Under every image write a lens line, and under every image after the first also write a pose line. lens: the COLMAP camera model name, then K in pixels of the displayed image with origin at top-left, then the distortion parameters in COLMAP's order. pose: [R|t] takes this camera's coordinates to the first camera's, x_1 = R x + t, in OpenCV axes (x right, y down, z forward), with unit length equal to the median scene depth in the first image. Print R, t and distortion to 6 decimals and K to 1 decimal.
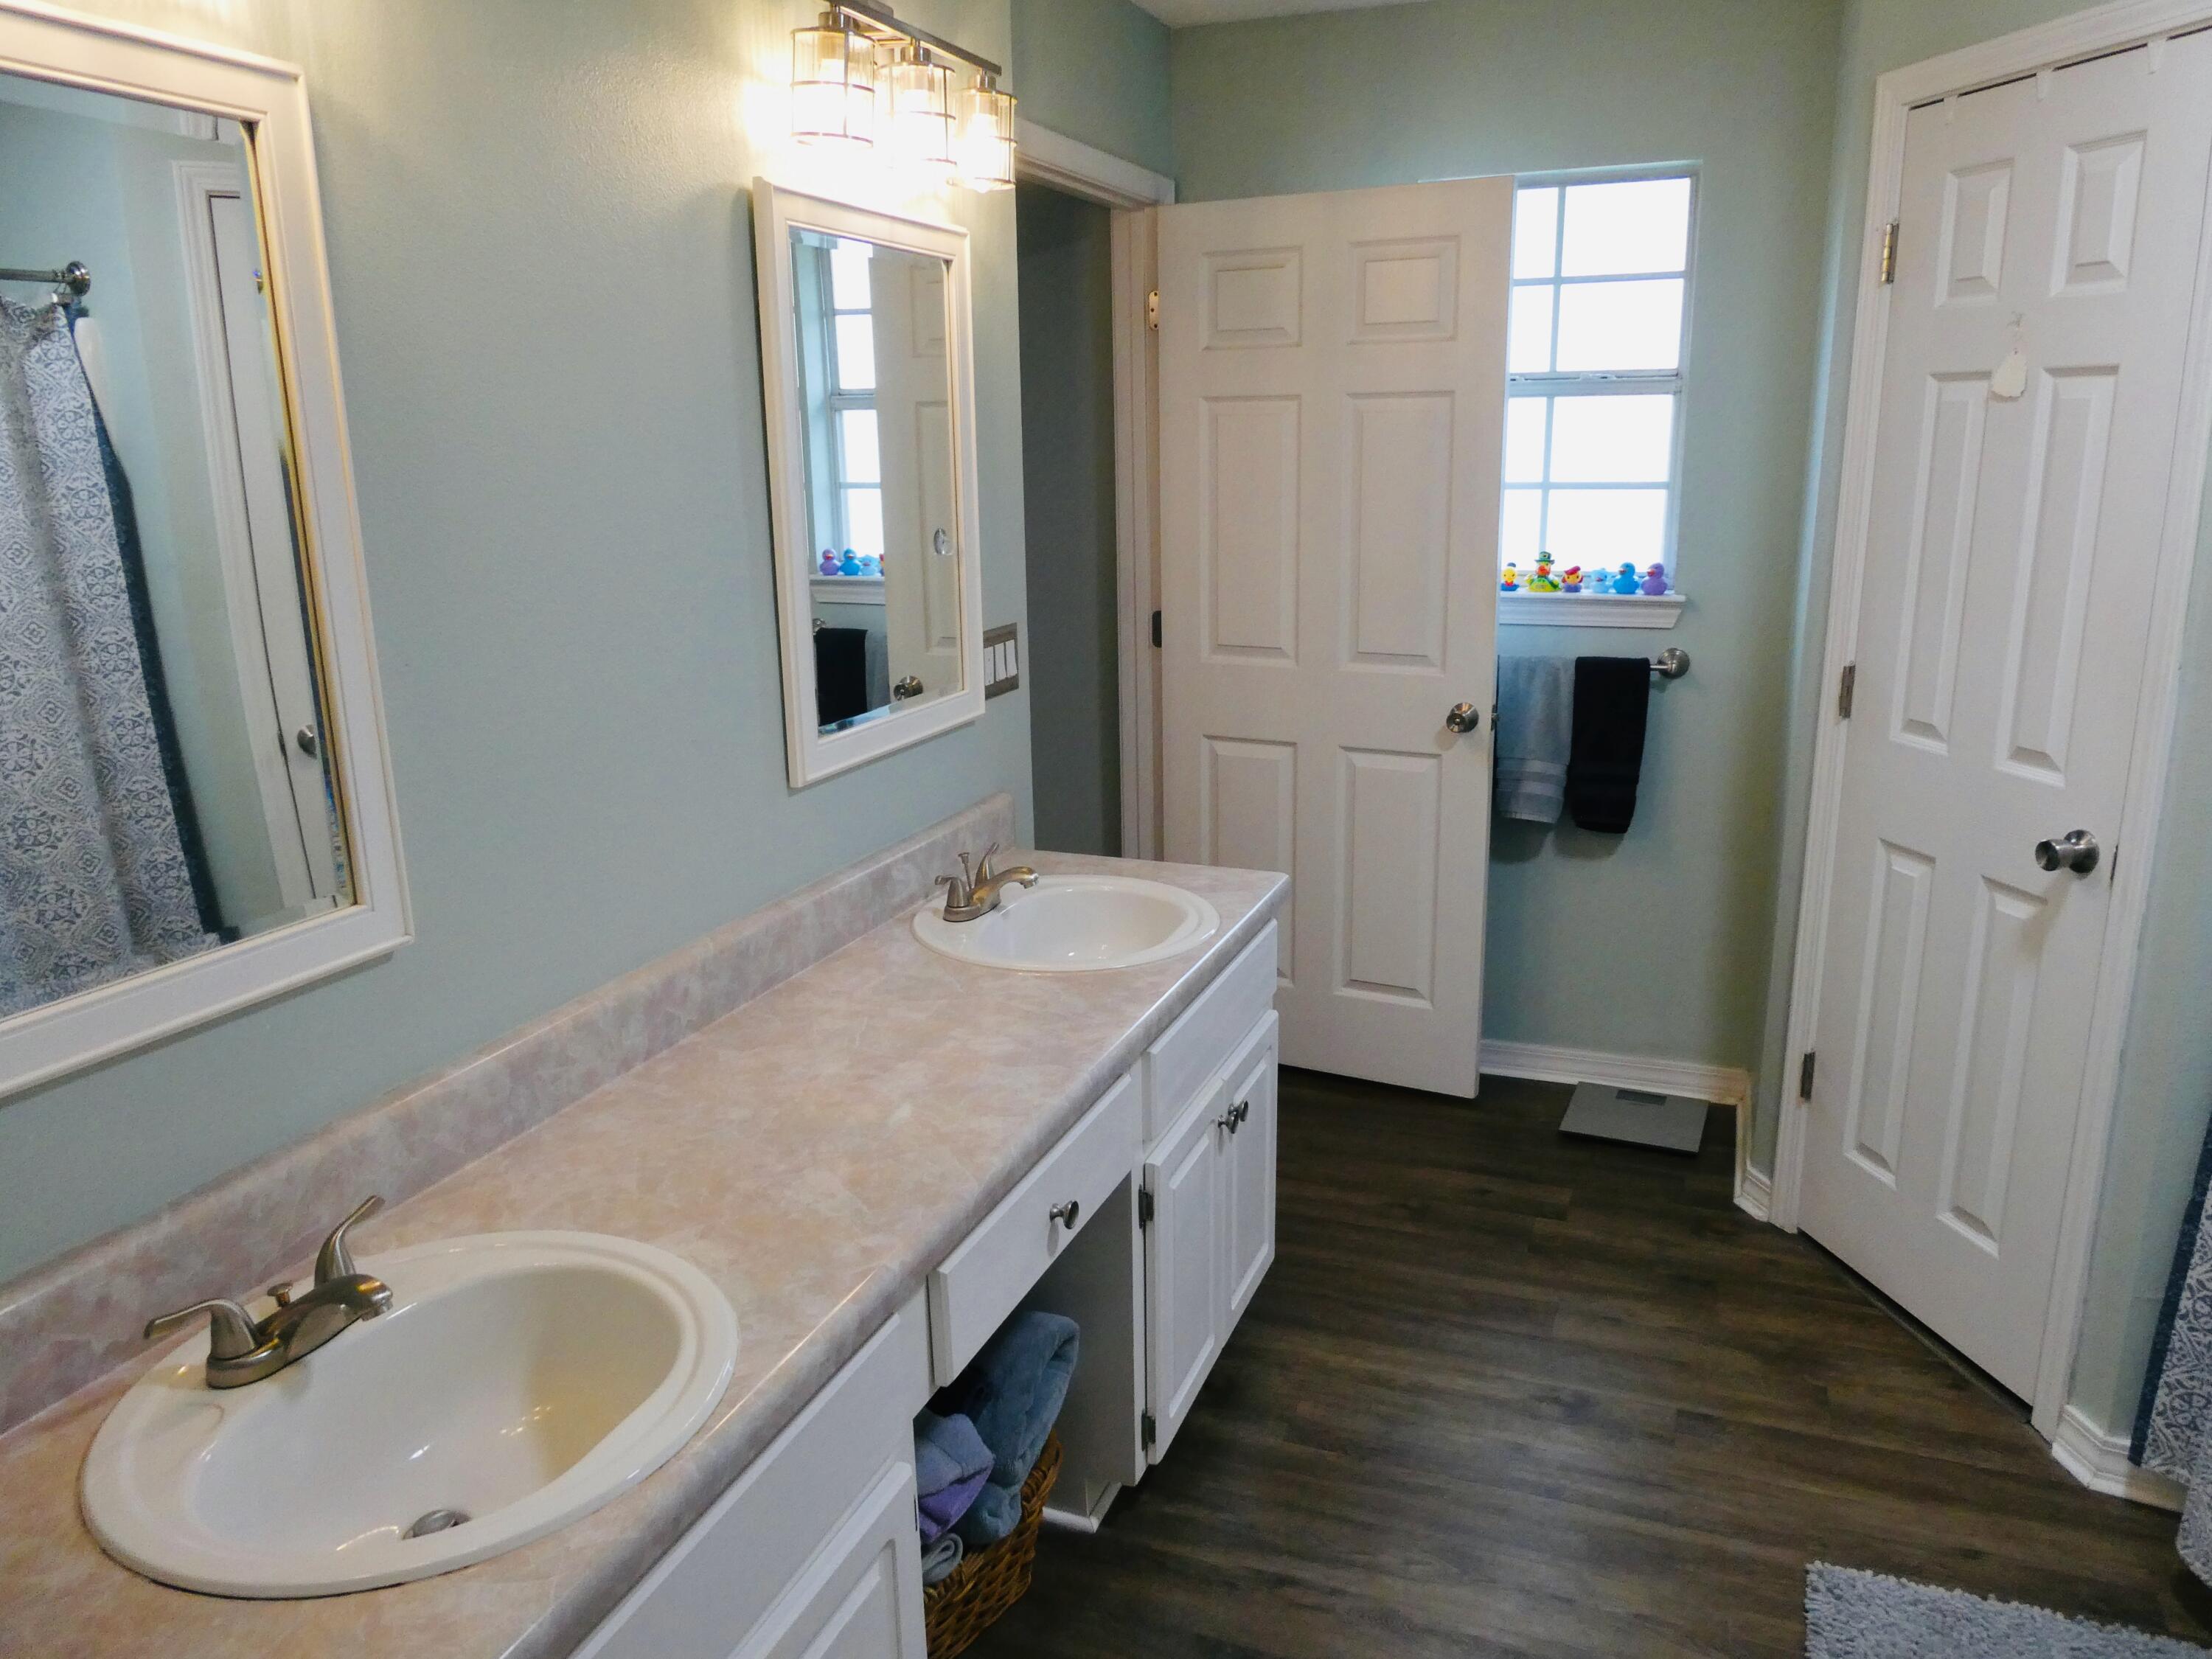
lens RADIAL K [[1572.7, 0, 1123.7], [0, 1572.7, 824.5], [0, 0, 1]] dist [-0.009094, -0.004415]
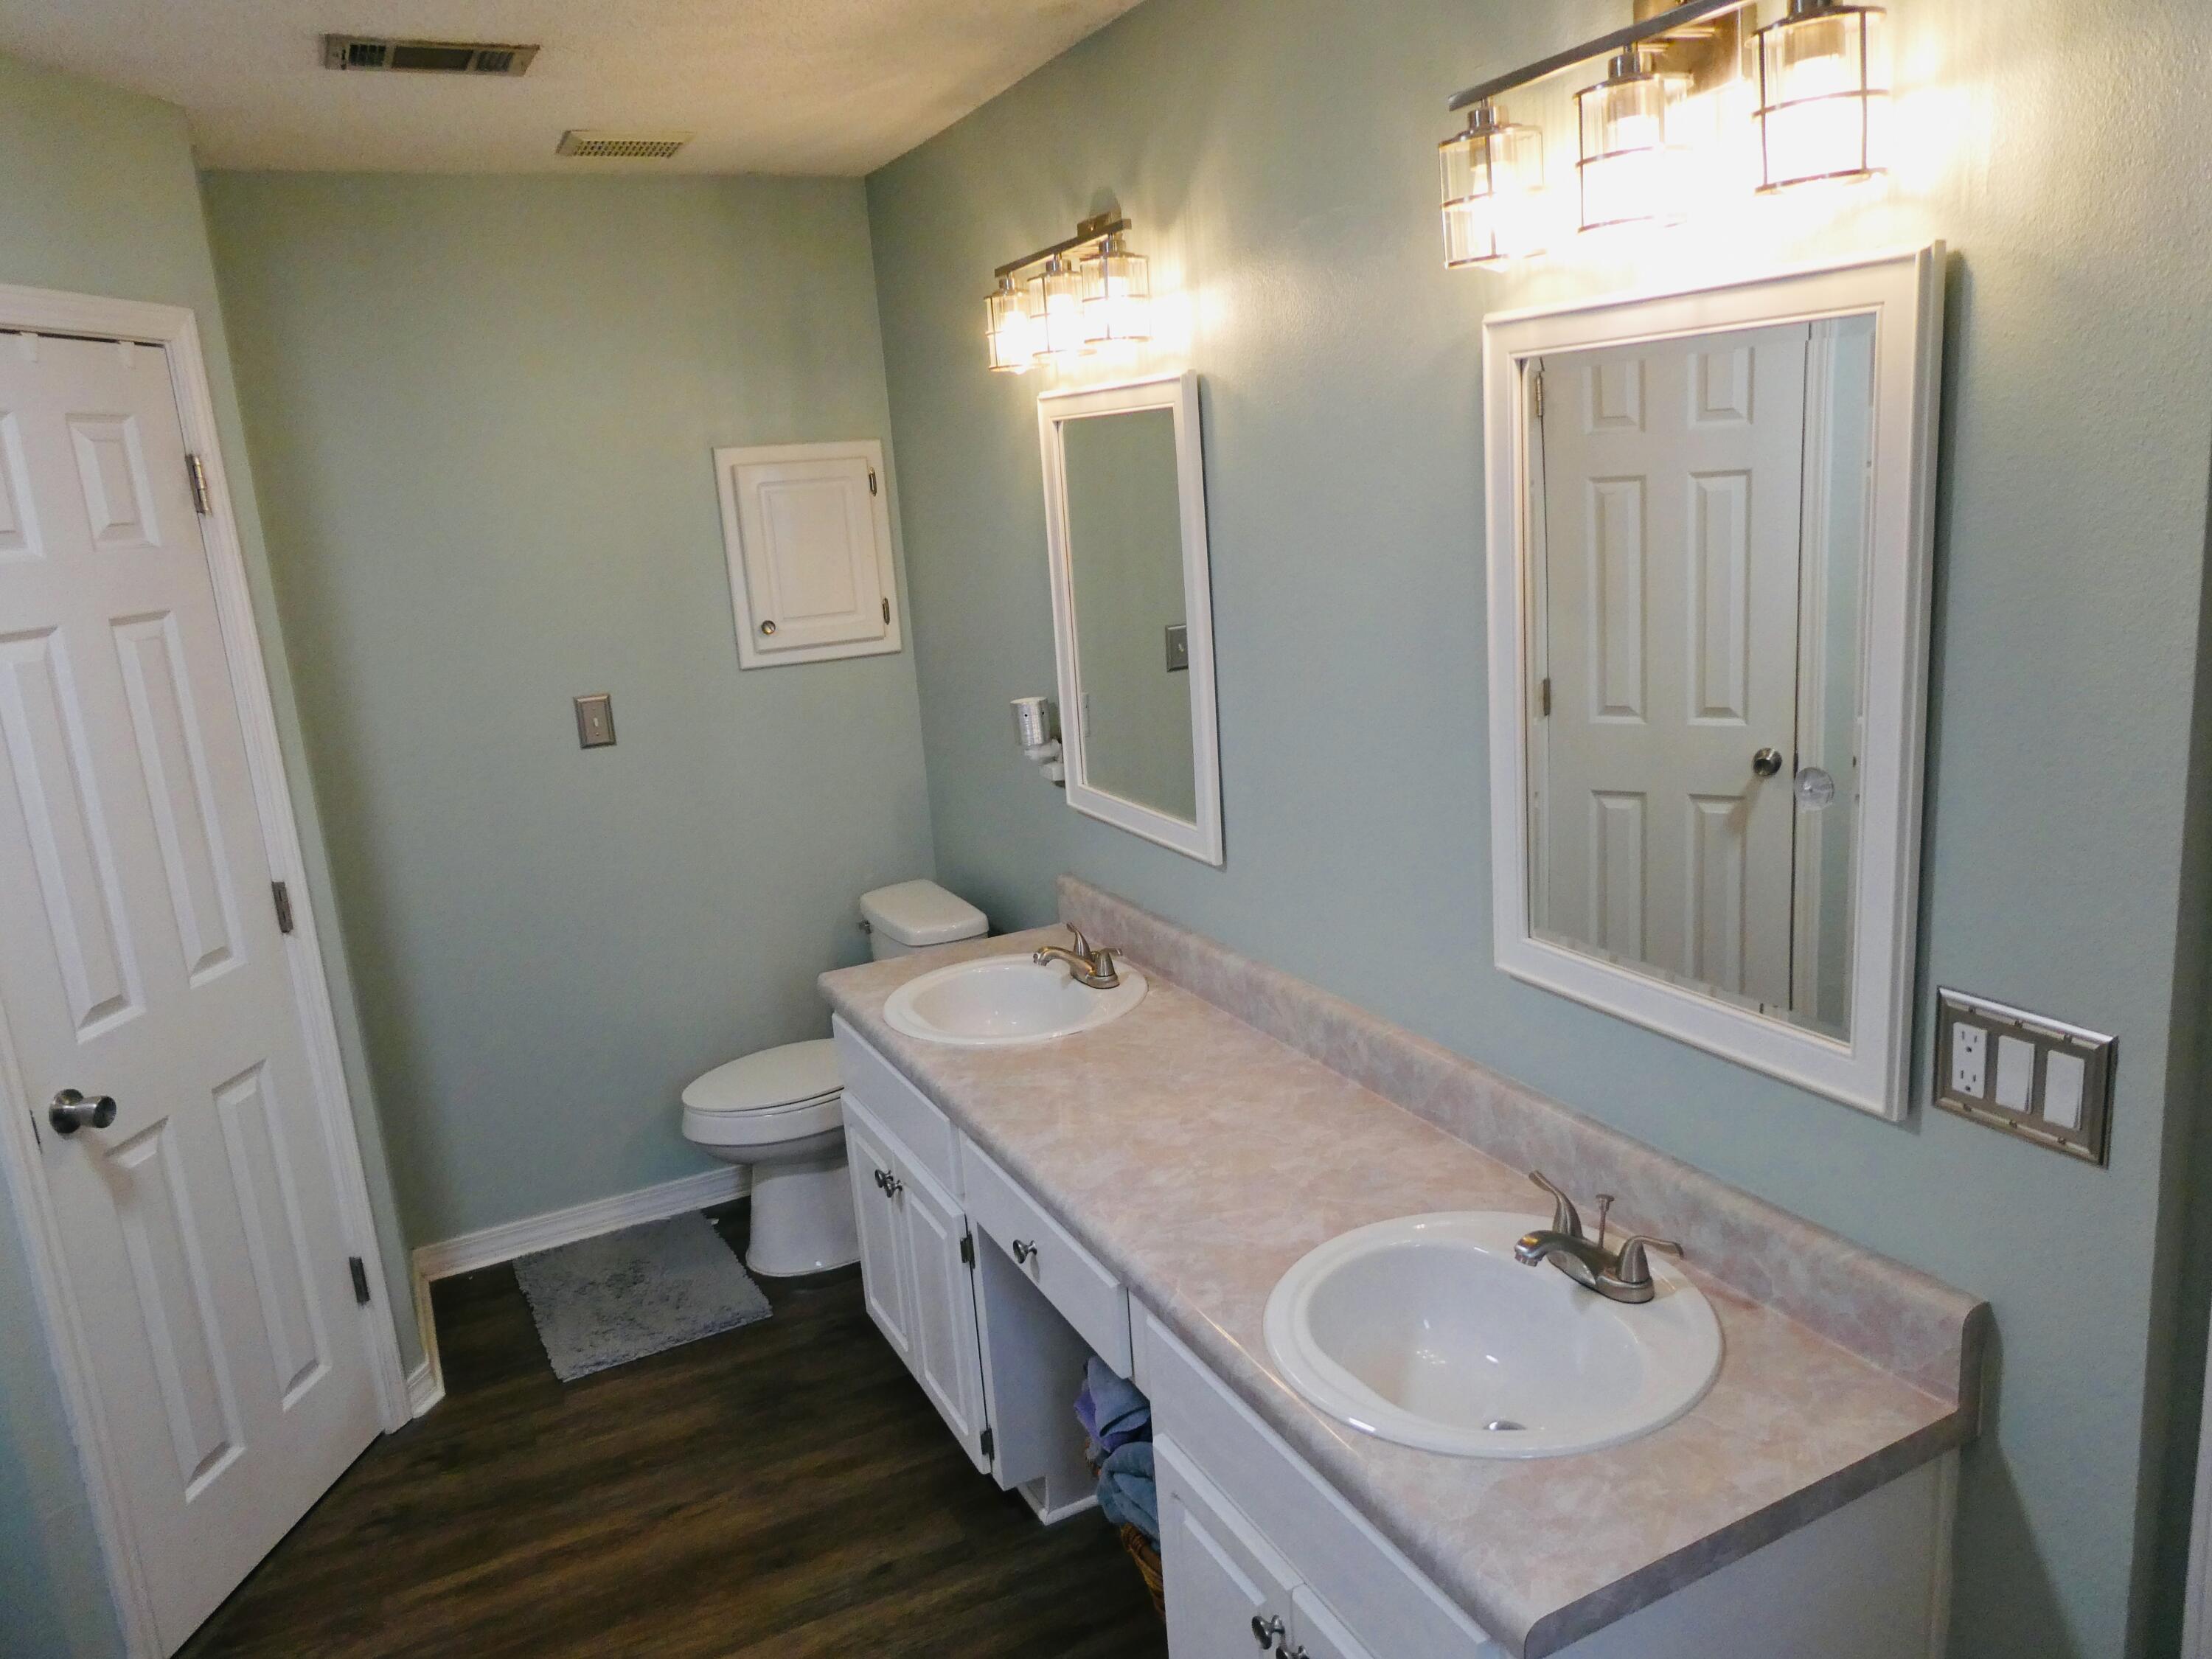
lens RADIAL K [[1572.7, 0, 1123.7], [0, 1572.7, 824.5], [0, 0, 1]] dist [-0.009094, -0.004415]
pose [[-0.671305, 0.222688, -0.706937, 0.541673], [-0.105197, 0.915515, 0.388286, -0.413642], [0.733678, 0.335026, -0.591164, 1.289737]]
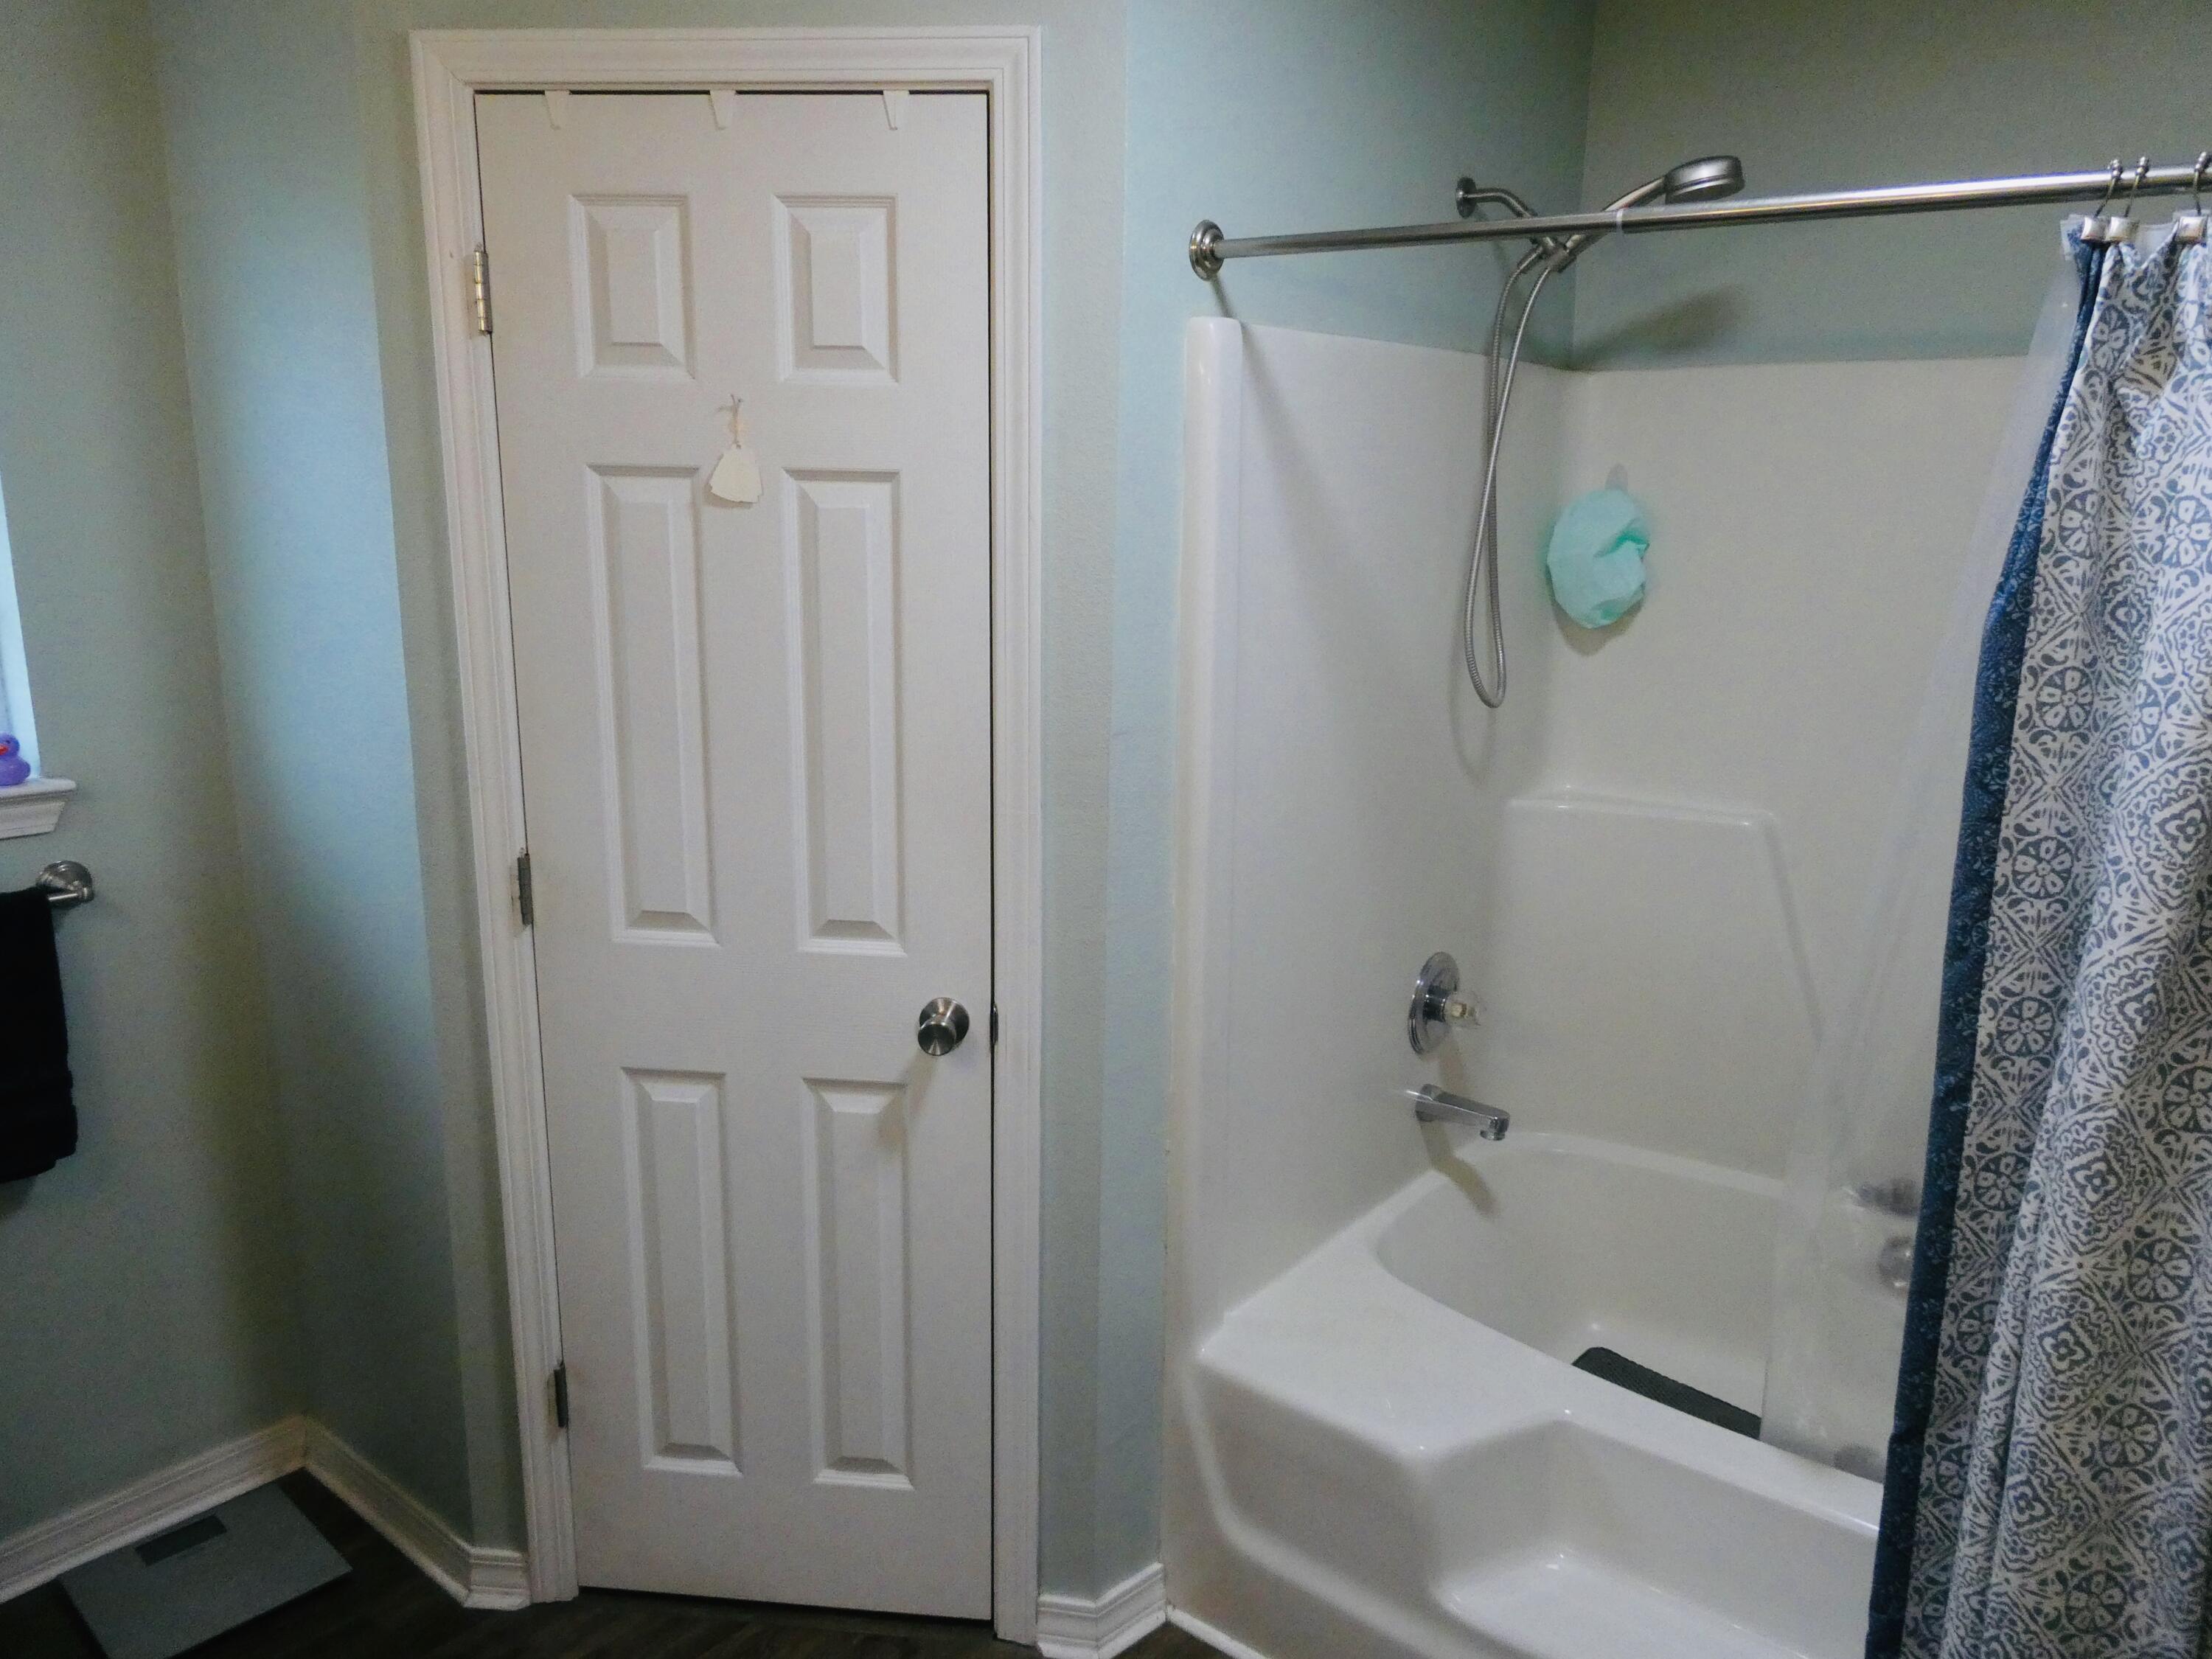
lens RADIAL K [[1572.7, 0, 1123.7], [0, 1572.7, 824.5], [0, 0, 1]] dist [-0.009094, -0.004415]
pose [[0.292140, -0.194941, 0.936297, -0.160085], [0.204651, 0.969071, 0.137910, -0.188967], [-0.934223, 0.151326, 0.322999, 0.599883]]
